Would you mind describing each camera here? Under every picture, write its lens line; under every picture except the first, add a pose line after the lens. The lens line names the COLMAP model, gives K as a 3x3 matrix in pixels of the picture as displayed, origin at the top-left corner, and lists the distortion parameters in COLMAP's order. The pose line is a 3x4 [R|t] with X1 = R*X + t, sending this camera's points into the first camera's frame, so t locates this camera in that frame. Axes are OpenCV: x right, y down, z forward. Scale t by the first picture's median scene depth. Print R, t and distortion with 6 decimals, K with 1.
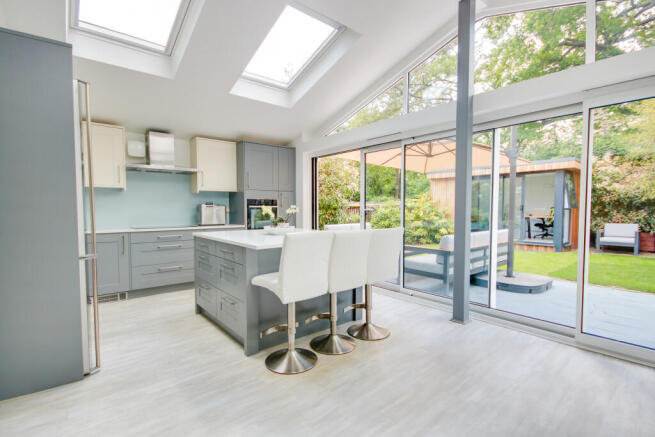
lens RADIAL K [[312.5, 0, 329.1], [0, 312.5, 222.6], [0, 0, 1]] dist [0.000631, -0.000109]
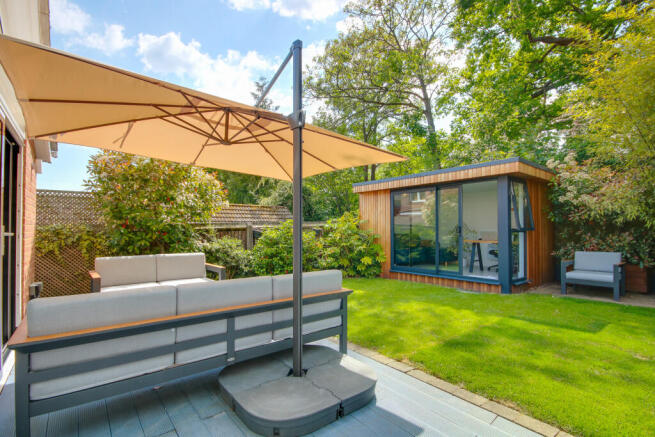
lens RADIAL K [[312.5, 0, 329.1], [0, 312.5, 222.6], [0, 0, 1]] dist [0.000631, -0.000109]
pose [[0.999521, -0.000522, -0.030955, 0.353231], [-0.001562, 0.997733, -0.067274, -0.014601], [0.030920, 0.067290, 0.997254, 0.274725]]
